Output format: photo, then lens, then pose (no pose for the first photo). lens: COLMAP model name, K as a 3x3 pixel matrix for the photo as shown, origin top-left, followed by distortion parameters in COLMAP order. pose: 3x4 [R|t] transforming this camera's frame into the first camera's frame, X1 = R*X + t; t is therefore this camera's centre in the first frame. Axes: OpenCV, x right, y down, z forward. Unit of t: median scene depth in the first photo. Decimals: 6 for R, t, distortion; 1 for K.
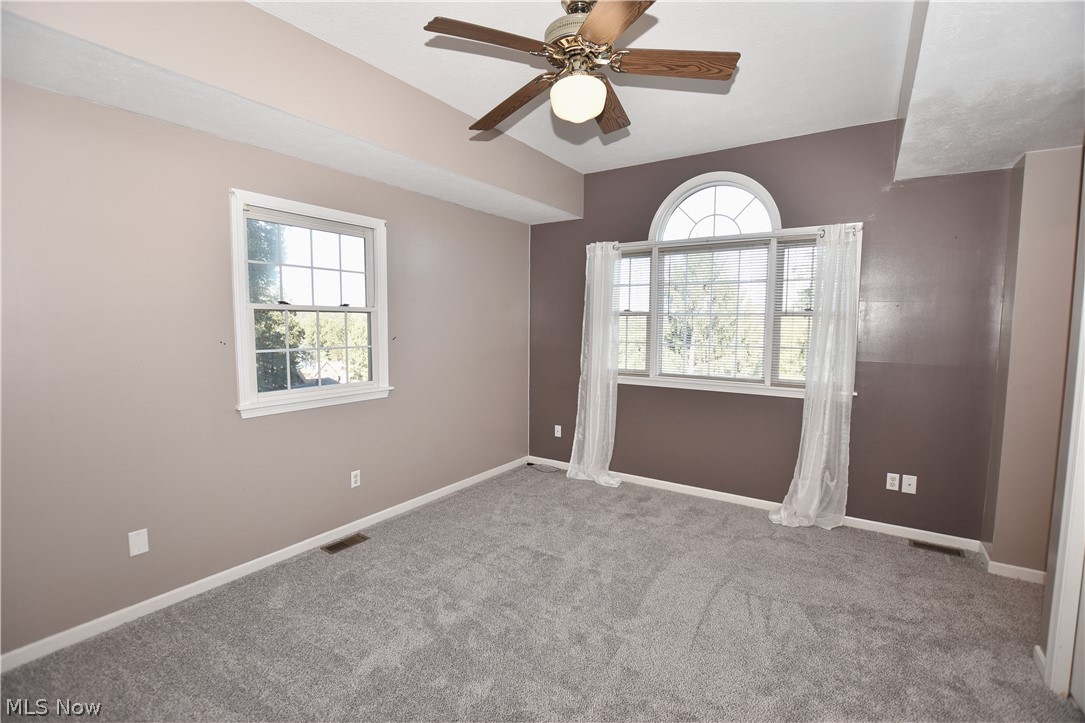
lens RADIAL K [[478.2, 0, 545.2], [0, 478.2, 360.1], [0, 0, 1]] dist [-0.032450, 0.003294]
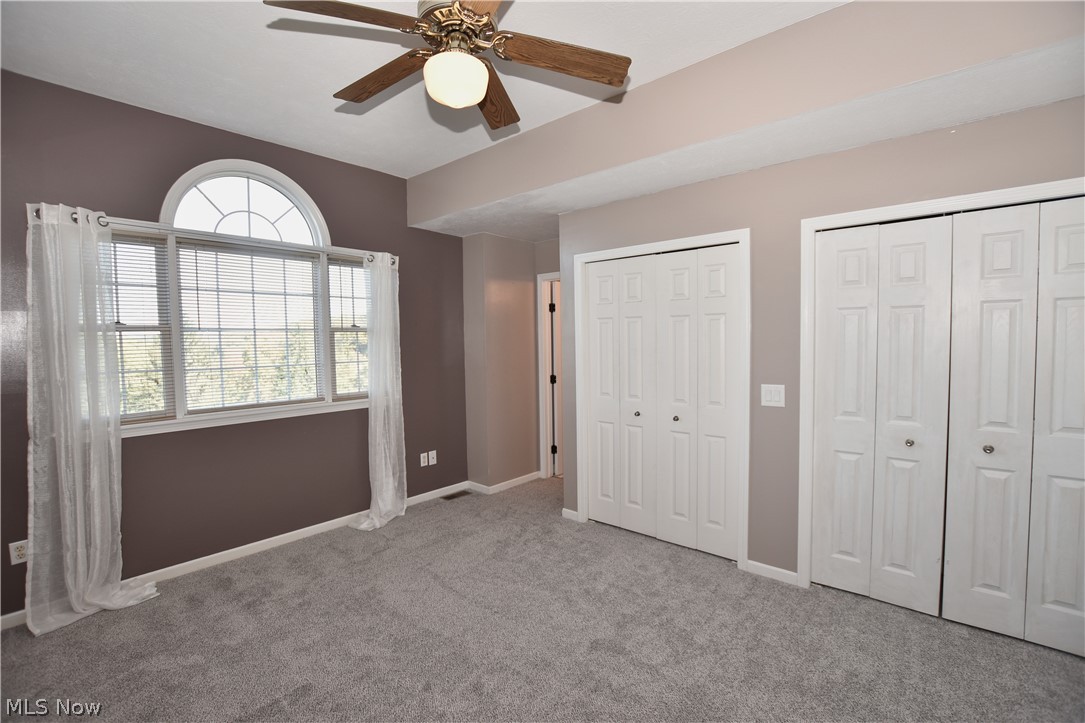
lens RADIAL K [[478.2, 0, 545.0], [0, 478.2, 358.7], [0, 0, 1]] dist [-0.032450, 0.003294]
pose [[0.130821, -0.051455, 0.990070, -0.445760], [0.092979, 0.994887, 0.039419, -0.033375], [-0.987036, 0.086898, 0.134937, 0.420795]]
